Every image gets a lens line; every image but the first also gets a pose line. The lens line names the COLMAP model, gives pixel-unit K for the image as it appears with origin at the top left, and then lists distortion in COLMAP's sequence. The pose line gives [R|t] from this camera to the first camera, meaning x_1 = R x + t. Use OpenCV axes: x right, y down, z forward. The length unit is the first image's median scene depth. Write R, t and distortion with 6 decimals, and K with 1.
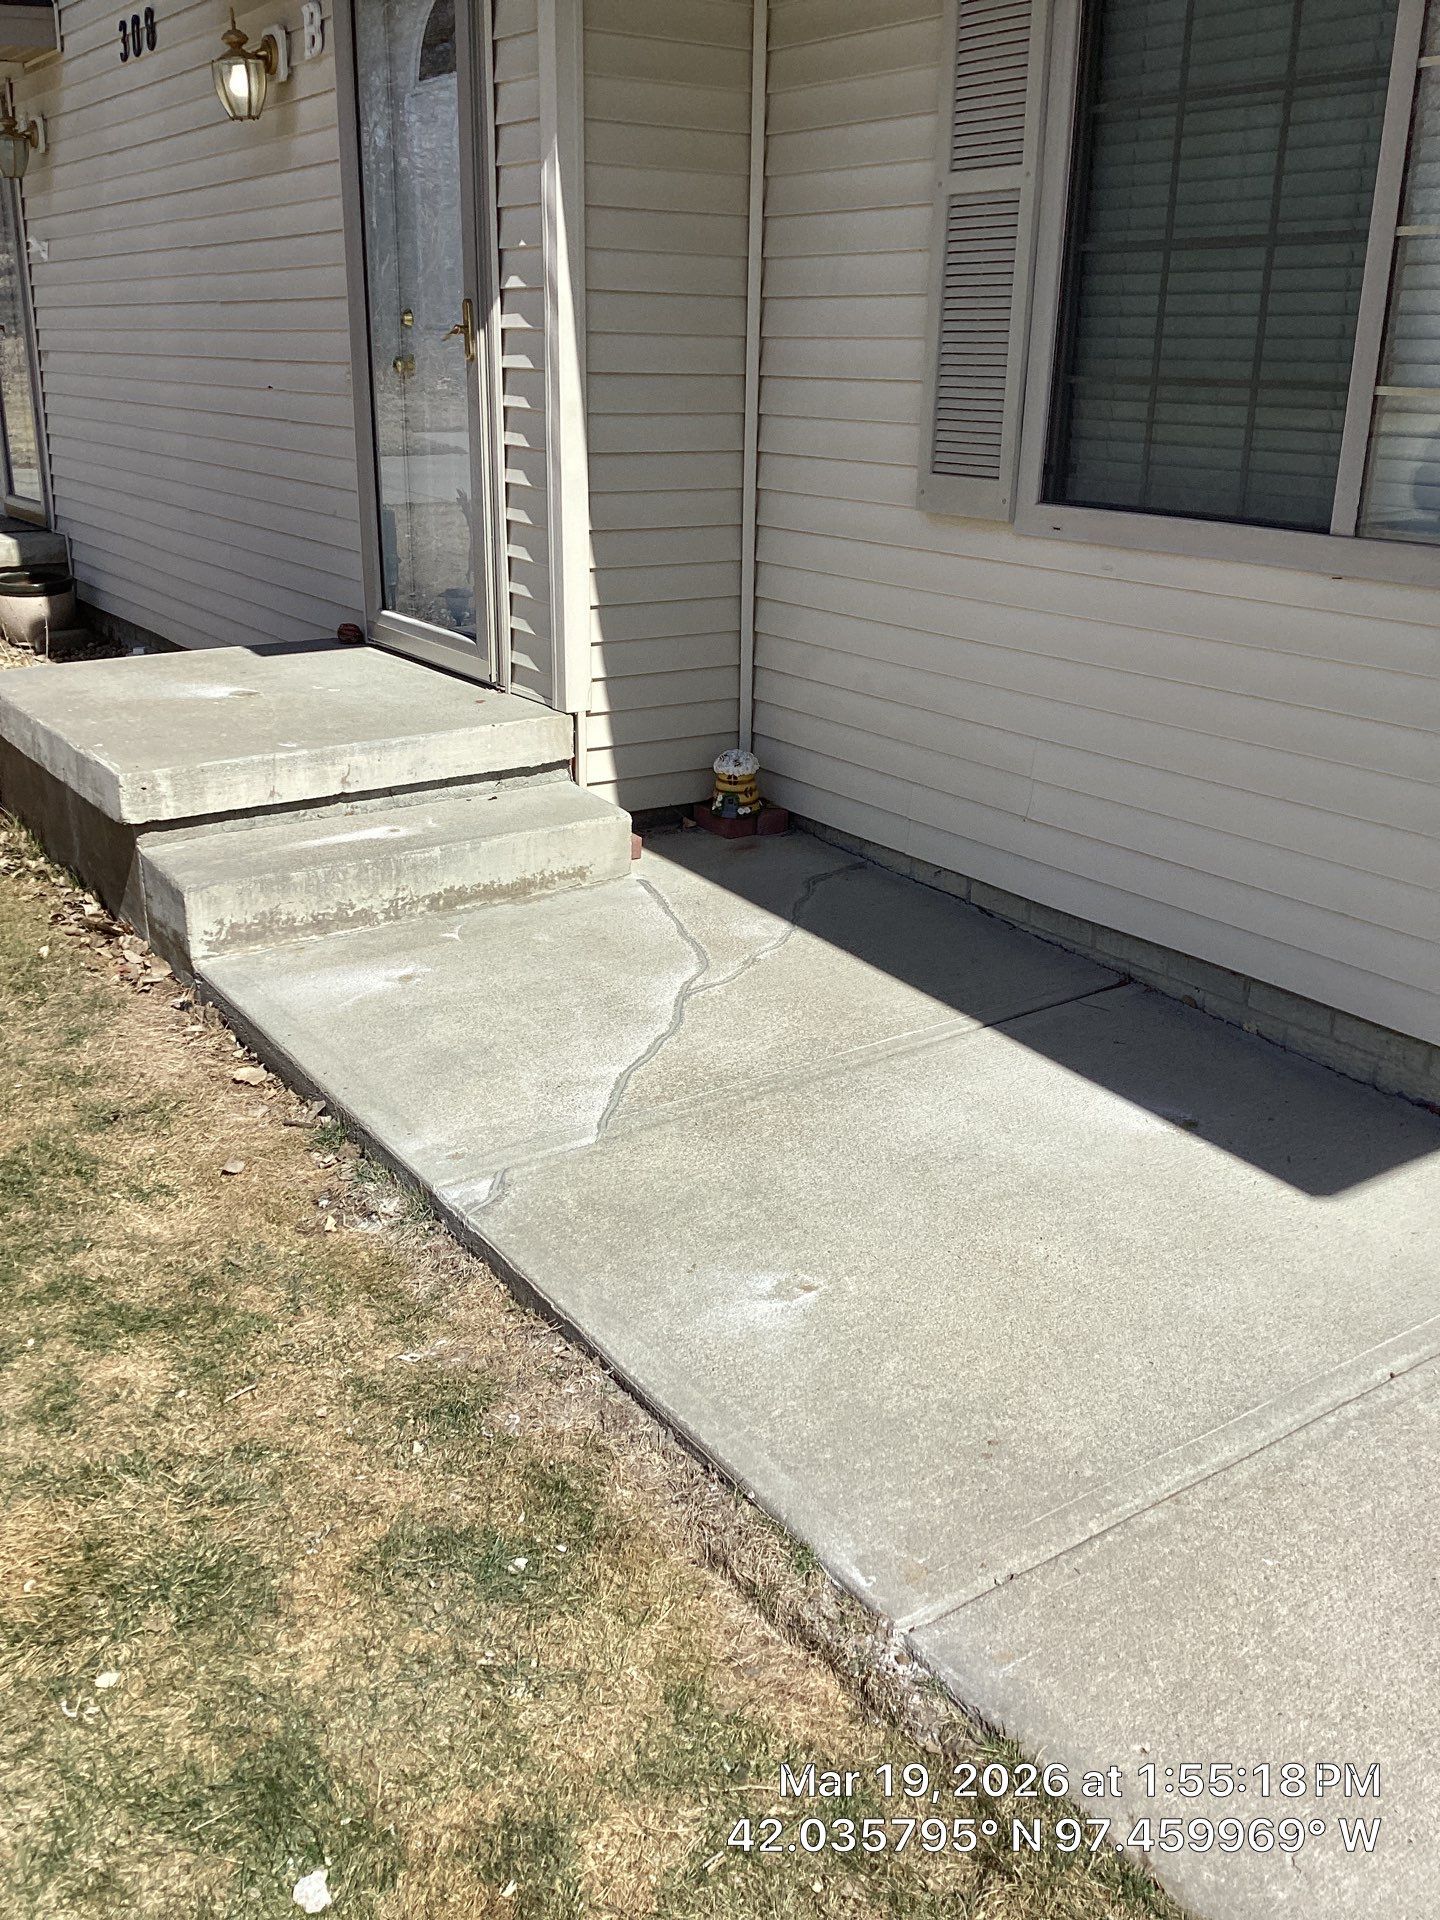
lens RADIAL K [[1785.0, 0, 733.2], [0, 1785.0, 959.1], [0, 0, 1]] dist [0.158120, -0.021415]
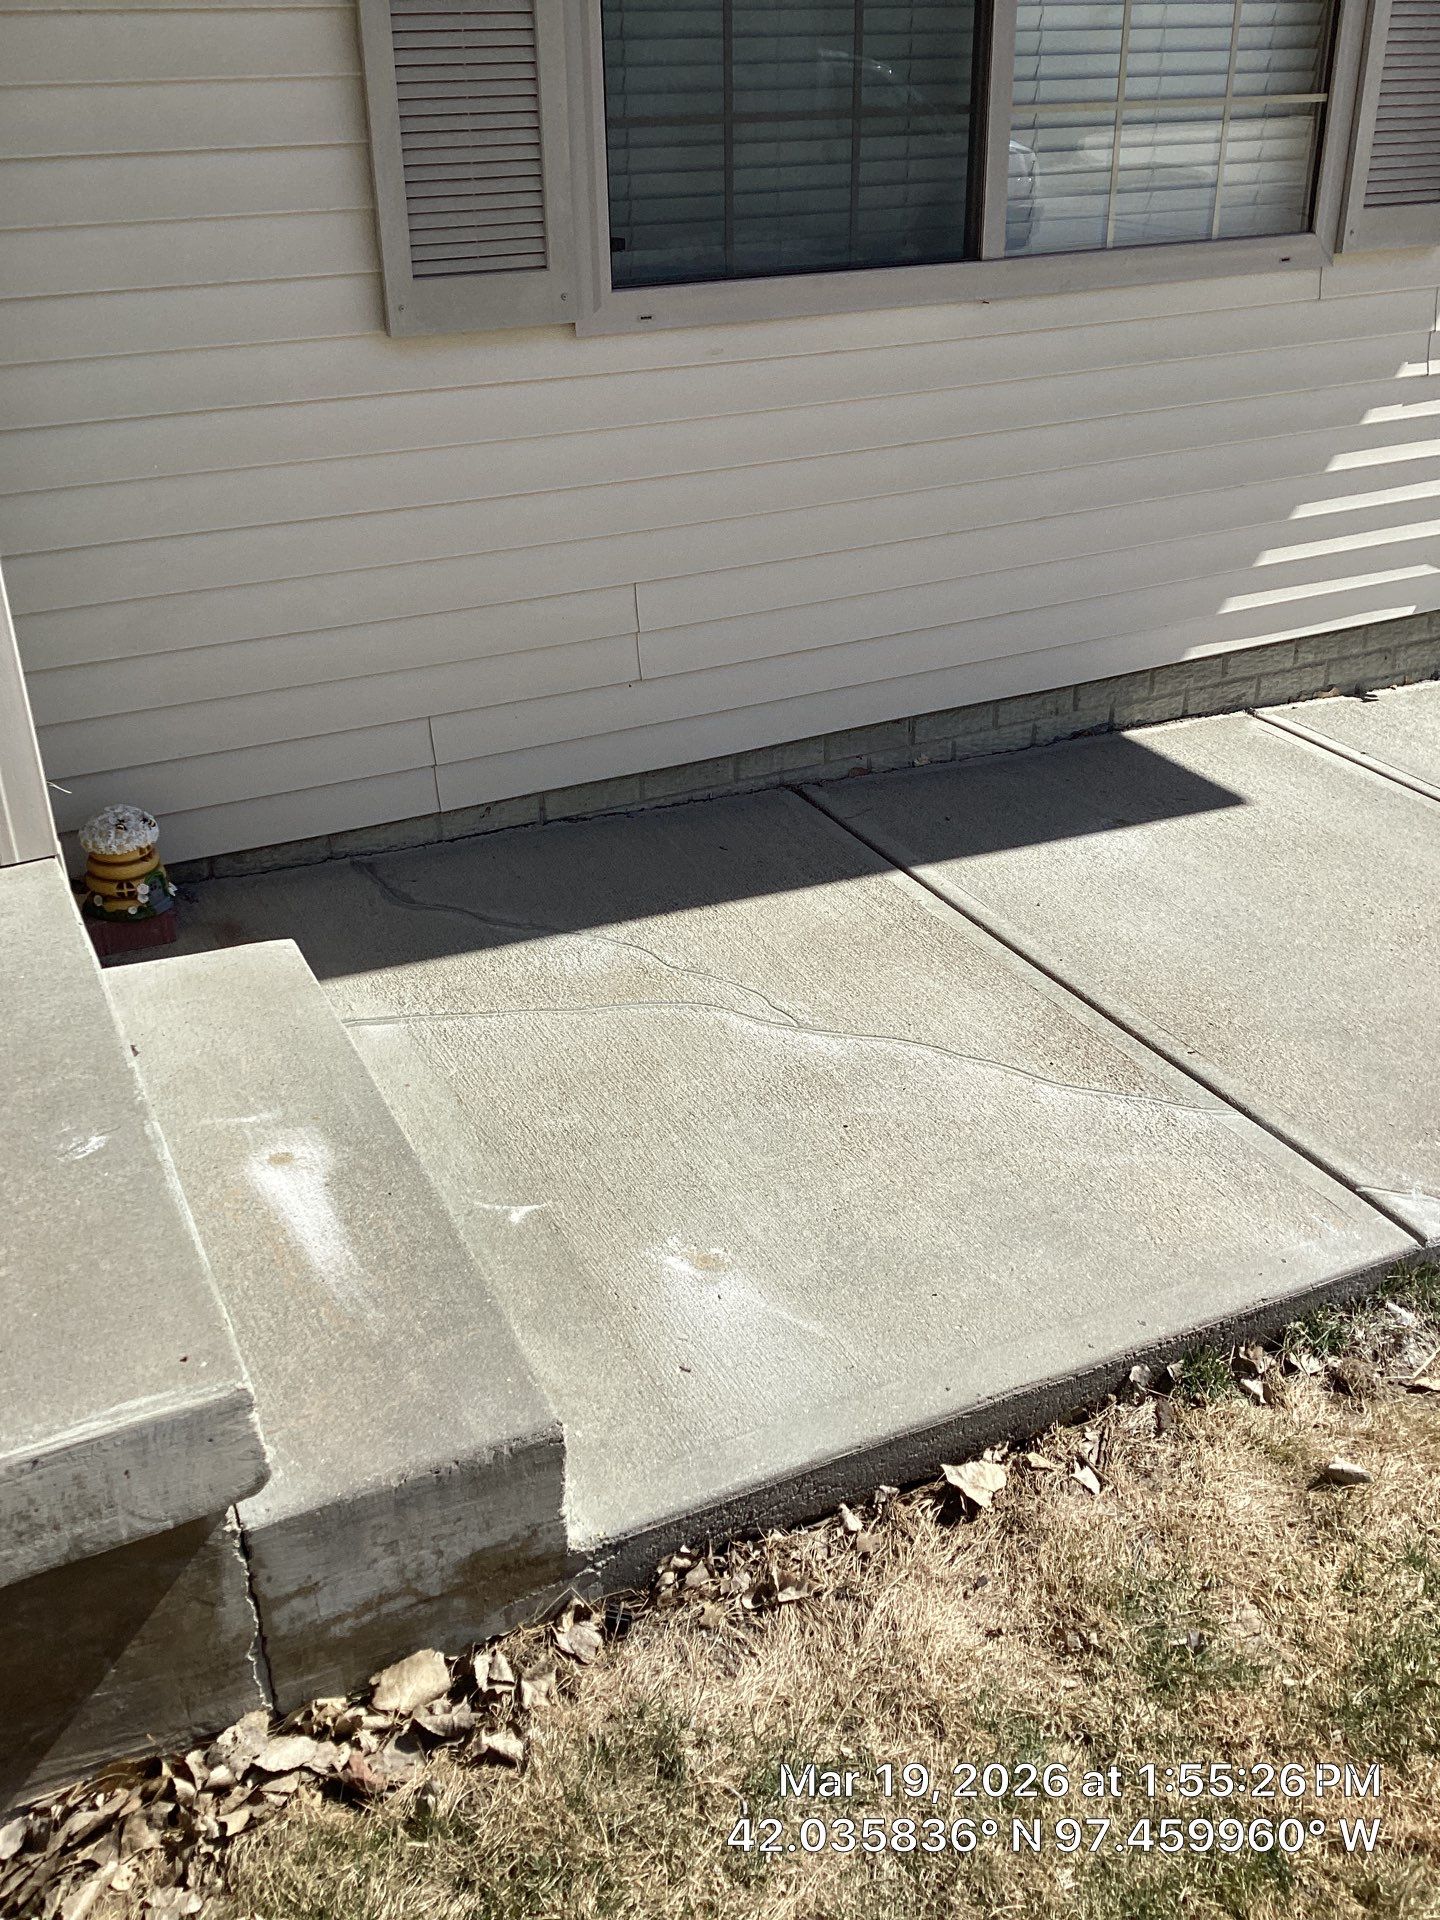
lens RADIAL K [[1785.0, 0, 768.2], [0, 1785.0, 900.6], [0, 0, 1]] dist [0.158120, -0.021415]
pose [[0.111478, -0.447838, 0.887138, -0.623714], [0.340592, 0.855853, 0.389247, -0.299875], [-0.933579, 0.258759, 0.247939, 0.783298]]
